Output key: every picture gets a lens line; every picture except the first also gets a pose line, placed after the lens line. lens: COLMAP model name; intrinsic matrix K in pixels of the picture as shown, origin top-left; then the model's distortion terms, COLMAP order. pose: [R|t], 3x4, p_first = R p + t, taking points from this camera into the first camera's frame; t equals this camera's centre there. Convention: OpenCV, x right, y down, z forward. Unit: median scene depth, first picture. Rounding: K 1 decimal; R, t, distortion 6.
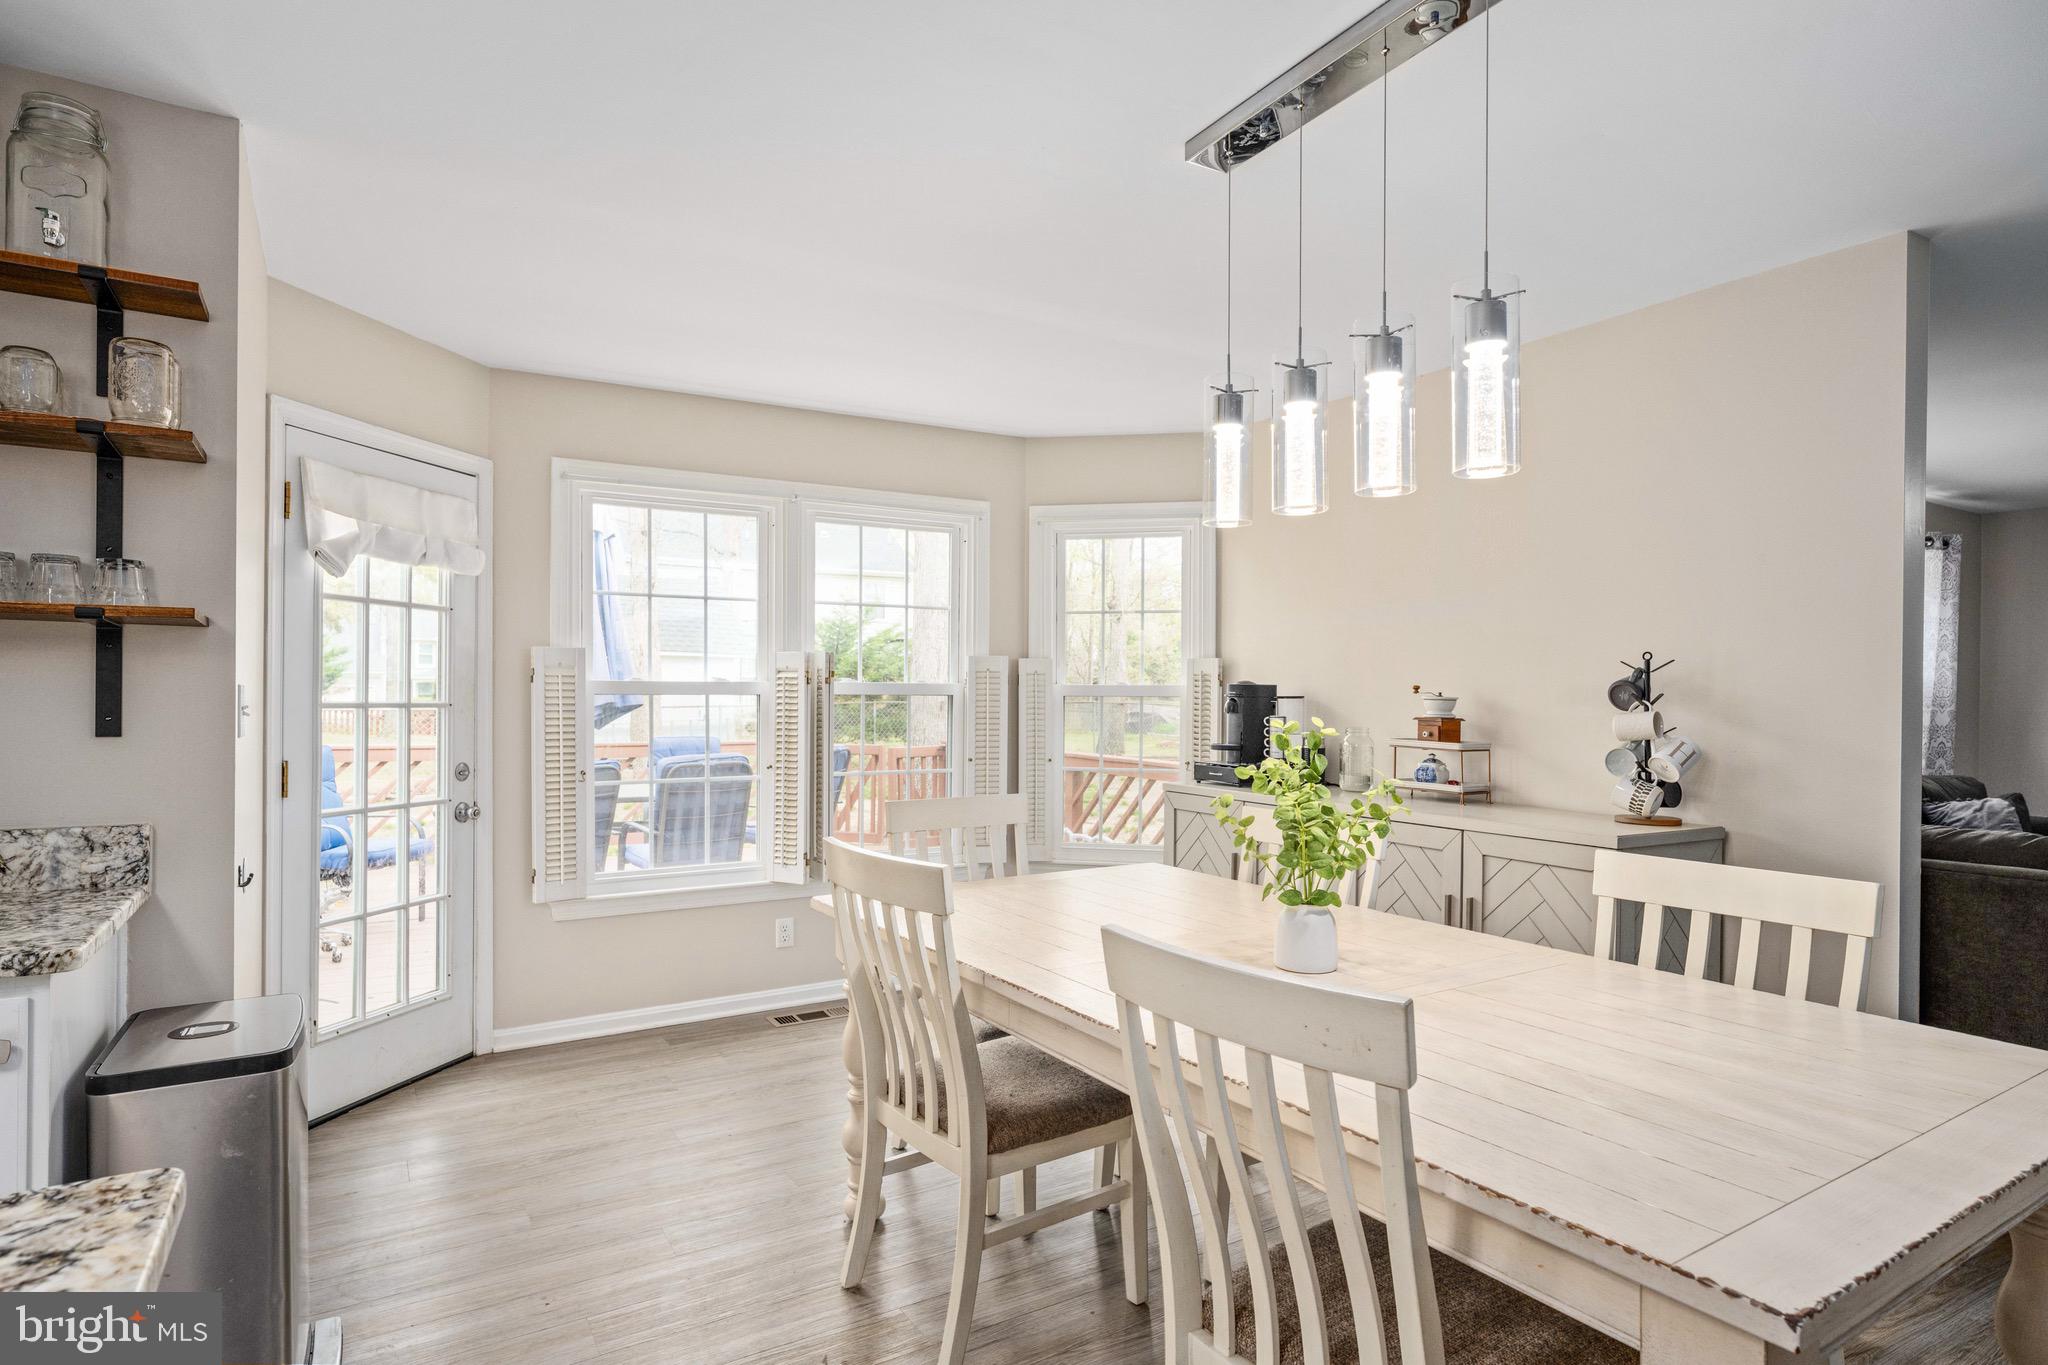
lens RADIAL K [[1099.9, 0, 1052.2], [0, 1099.9, 698.1], [0, 0, 1]] dist [0.000598, -0.000192]
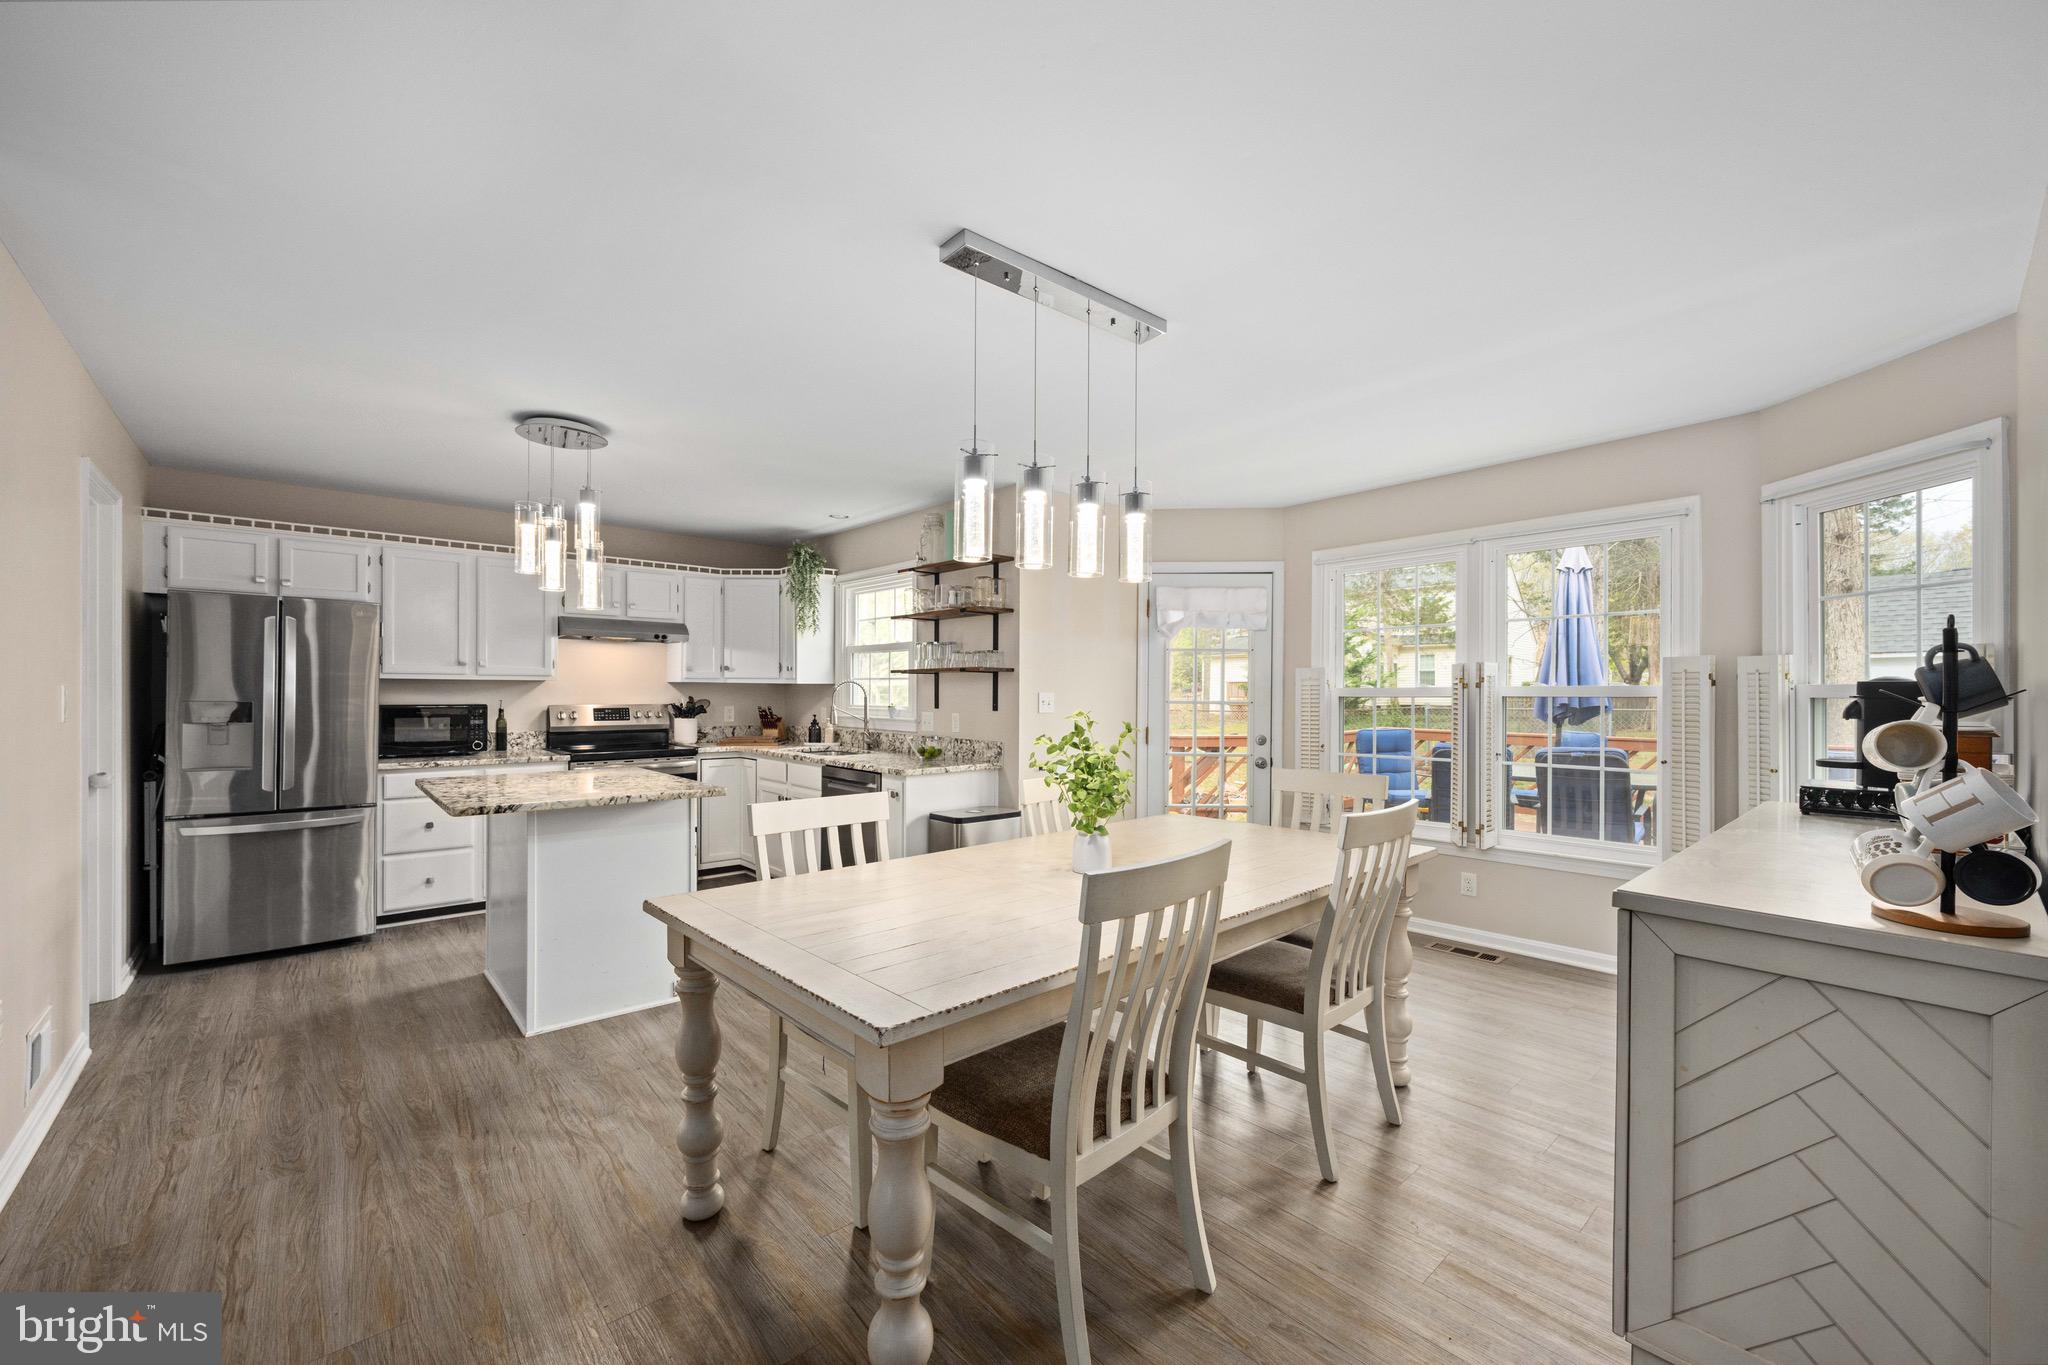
lens RADIAL K [[843.6, 0, 1031.7], [0, 843.6, 695.0], [0, 0, 1]] dist [-0.001000, -0.000592]
pose [[0.153643, -0.004691, -0.988115, 0.892295], [-0.003832, 0.999978, -0.005343, 0.002893], [0.988119, 0.004607, 0.153621, 0.488744]]
